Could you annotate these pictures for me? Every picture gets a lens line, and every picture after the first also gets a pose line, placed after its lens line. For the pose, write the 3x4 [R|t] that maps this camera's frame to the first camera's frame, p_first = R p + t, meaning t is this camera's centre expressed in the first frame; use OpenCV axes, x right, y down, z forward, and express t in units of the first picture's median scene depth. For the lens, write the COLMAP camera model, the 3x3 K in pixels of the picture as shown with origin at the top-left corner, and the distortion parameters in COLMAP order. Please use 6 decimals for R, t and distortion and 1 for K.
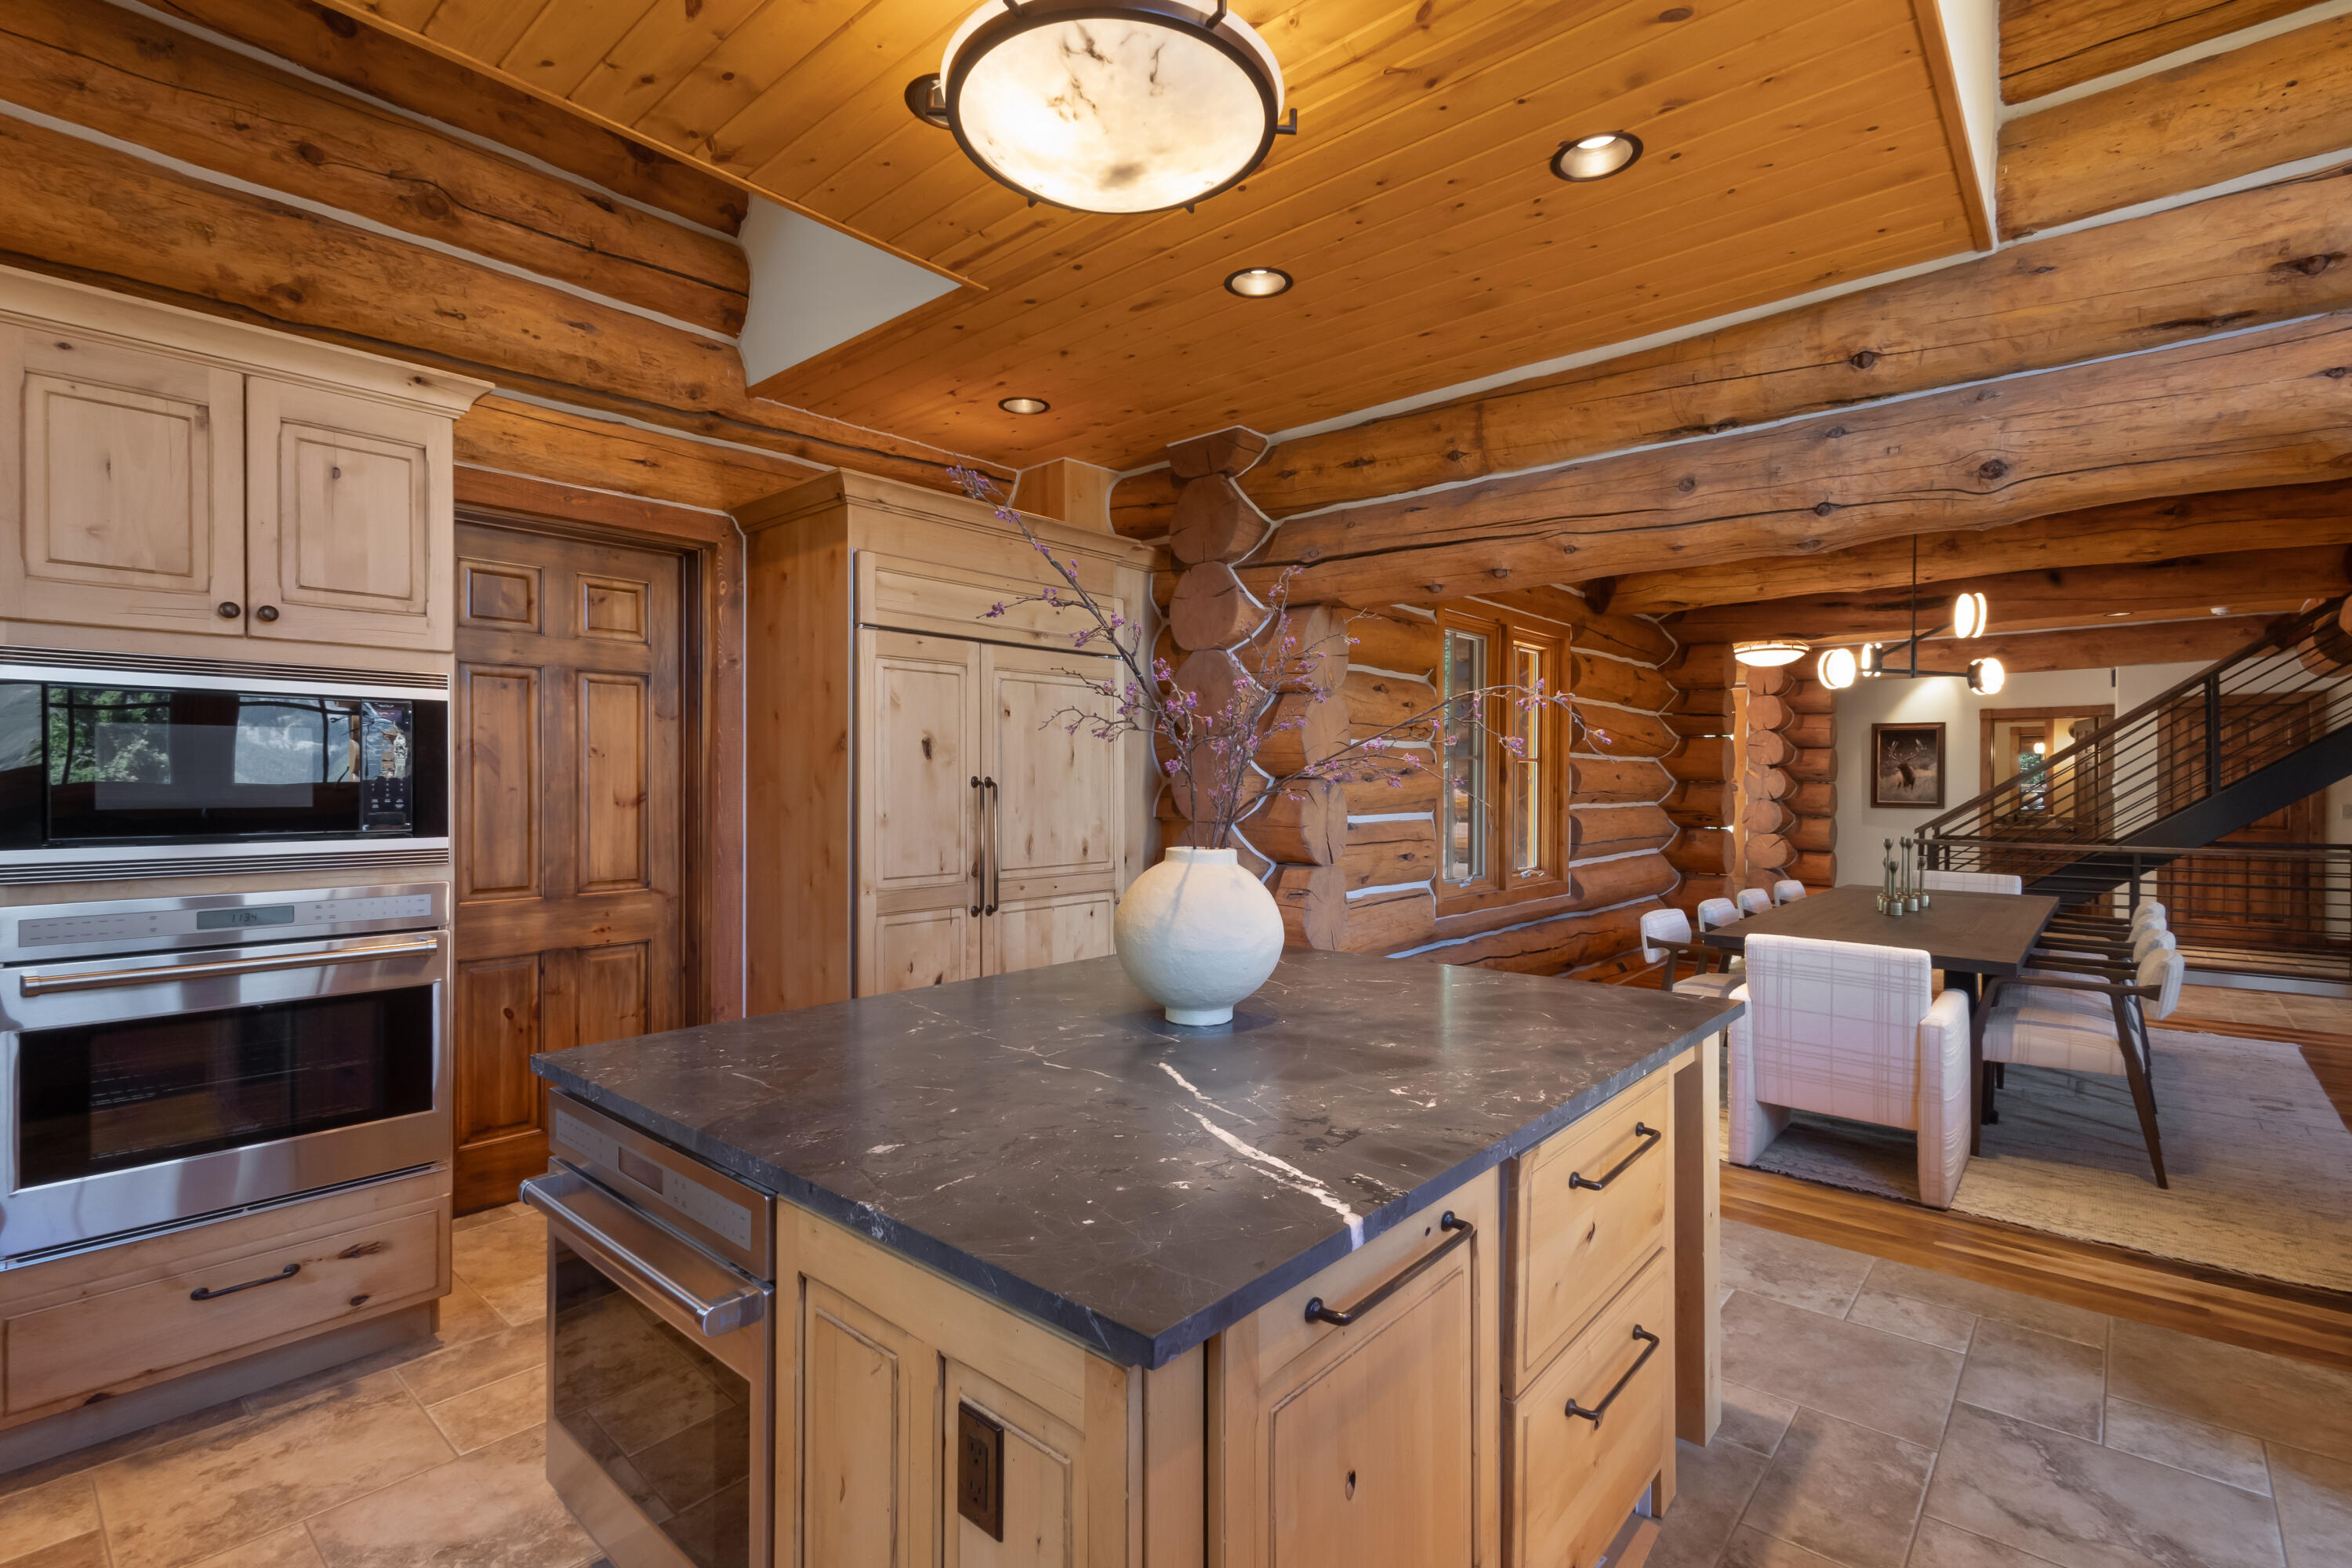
lens RADIAL K [[1091.5, 0, 1177.2], [0, 1091.5, 784.2], [0, 0, 1]] dist [0.015256, -0.004796]
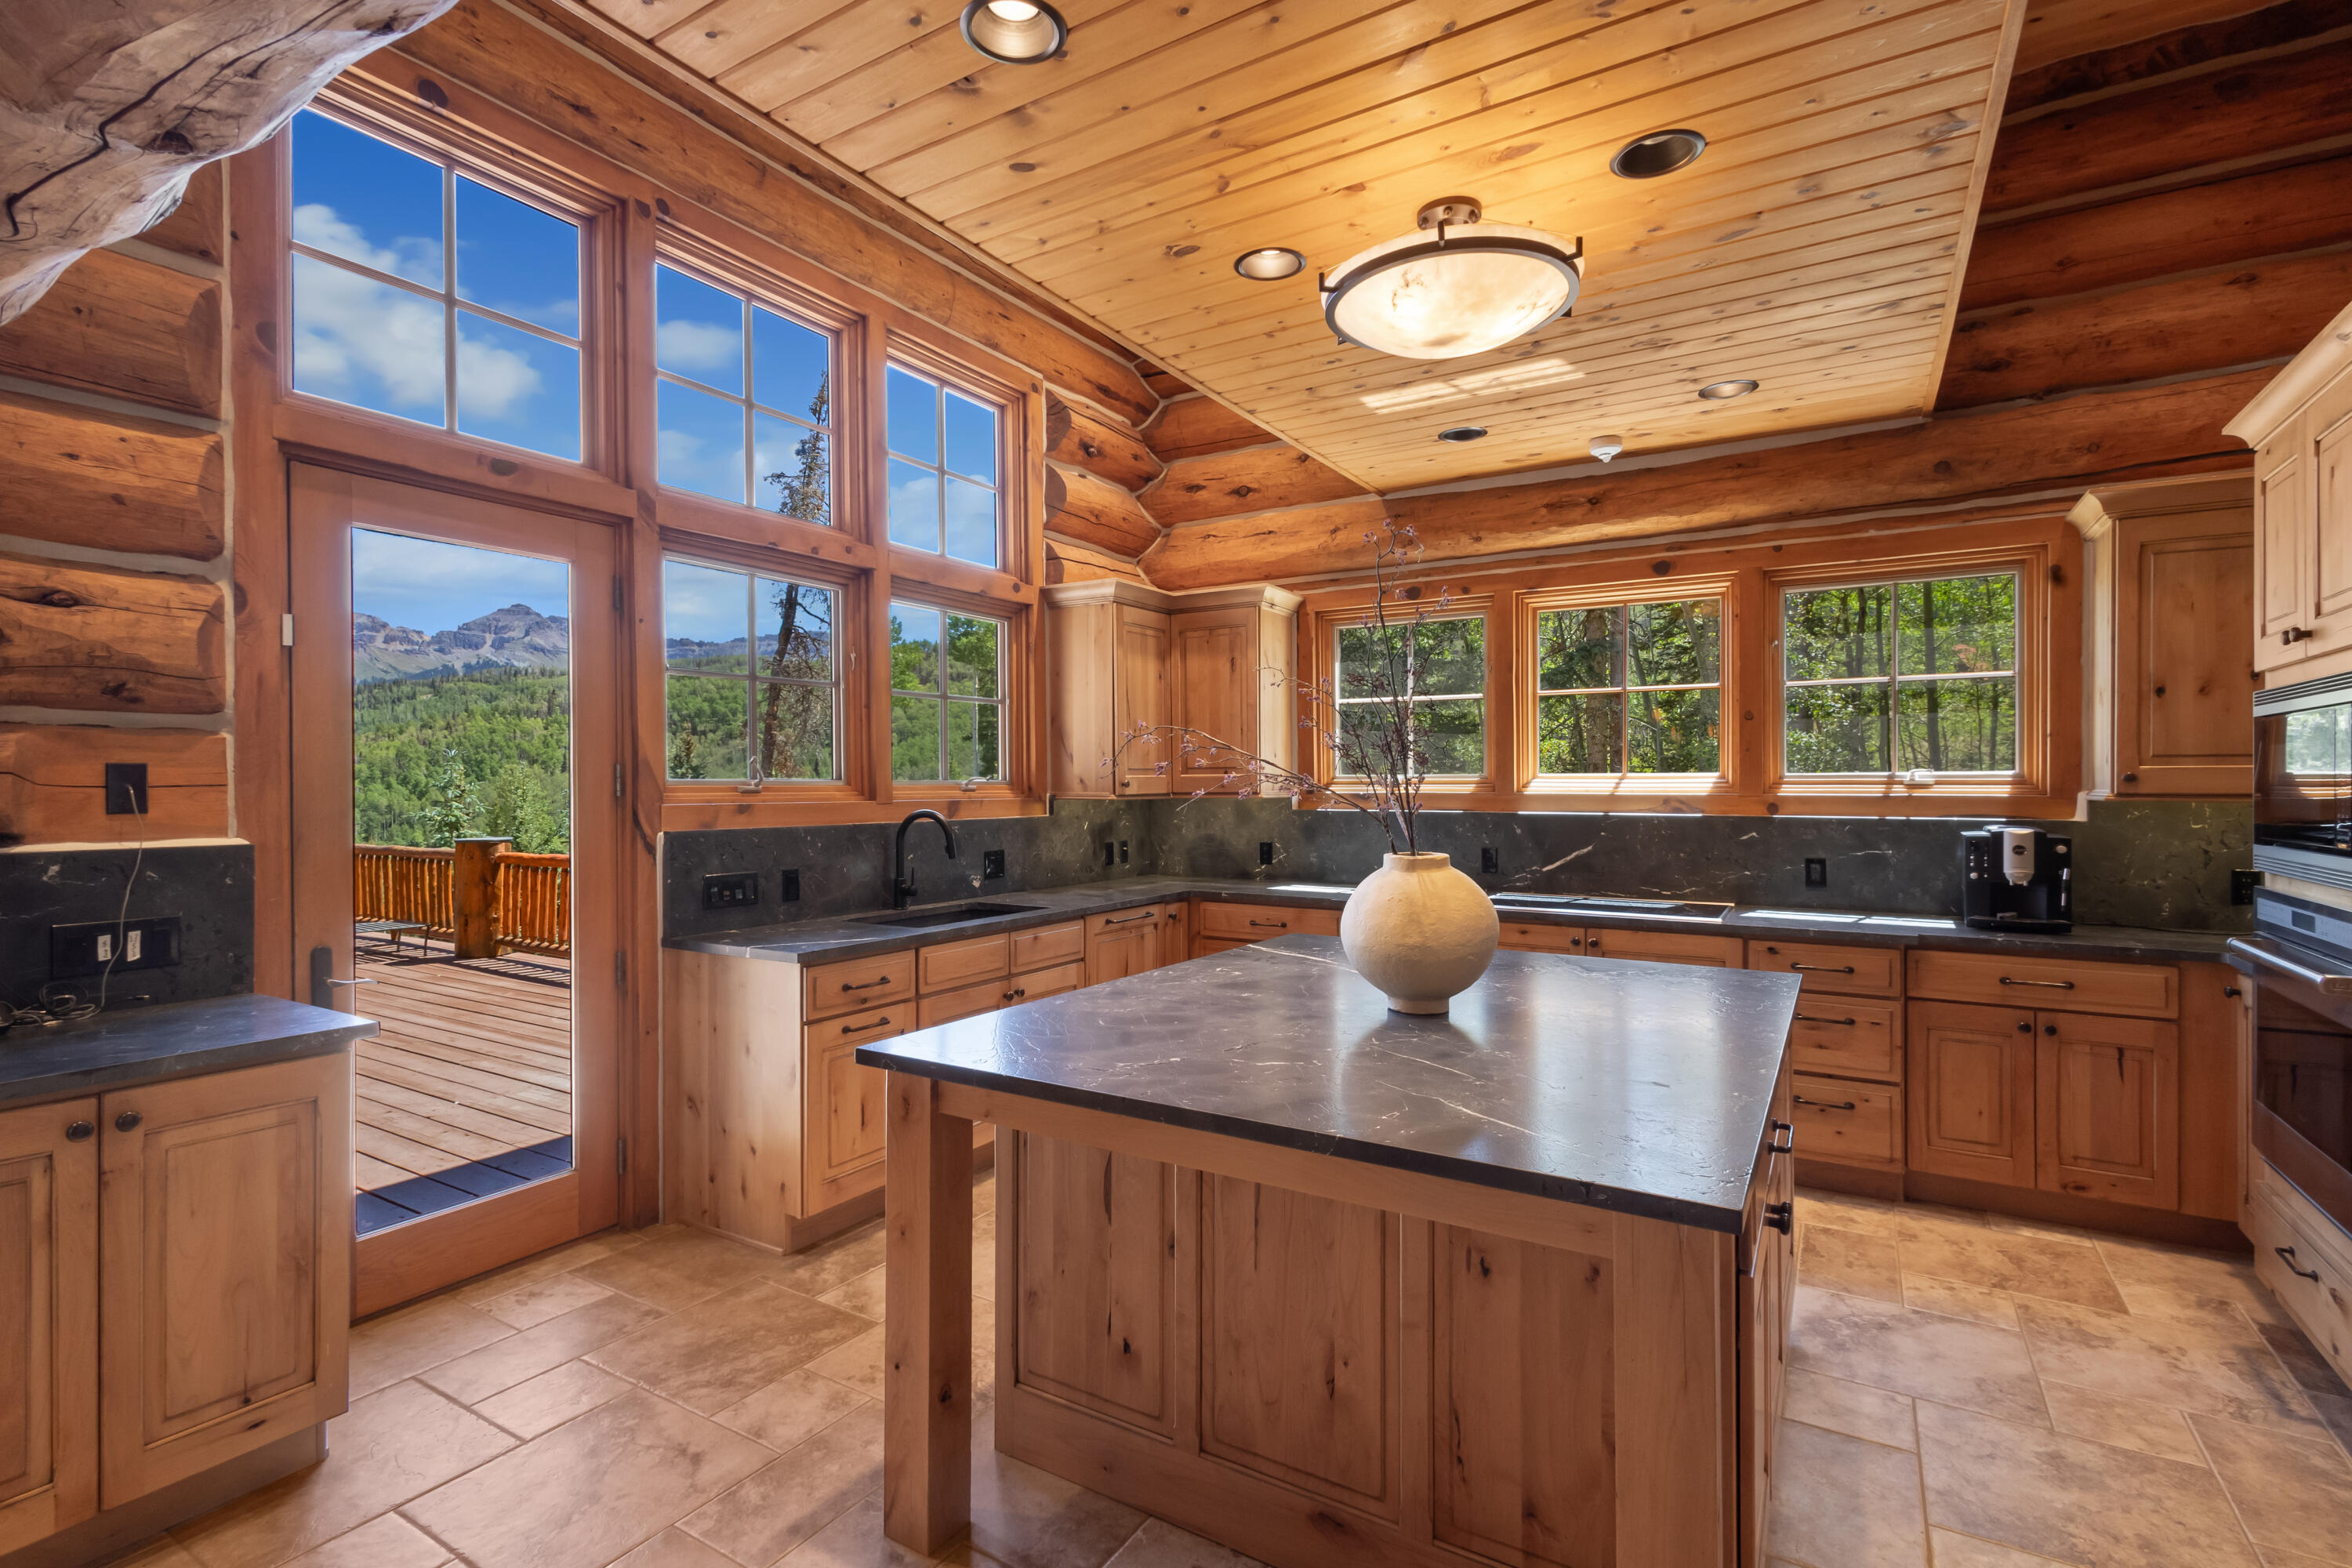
lens RADIAL K [[1091.5, 0, 1171.5], [0, 1091.5, 785.3], [0, 0, 1]] dist [0.015256, -0.004796]
pose [[-0.987072, -0.000501, -0.160280, 0.122210], [-0.000647, 0.999999, 0.000859, -0.003318], [0.160279, 0.000951, -0.987071, 0.564860]]
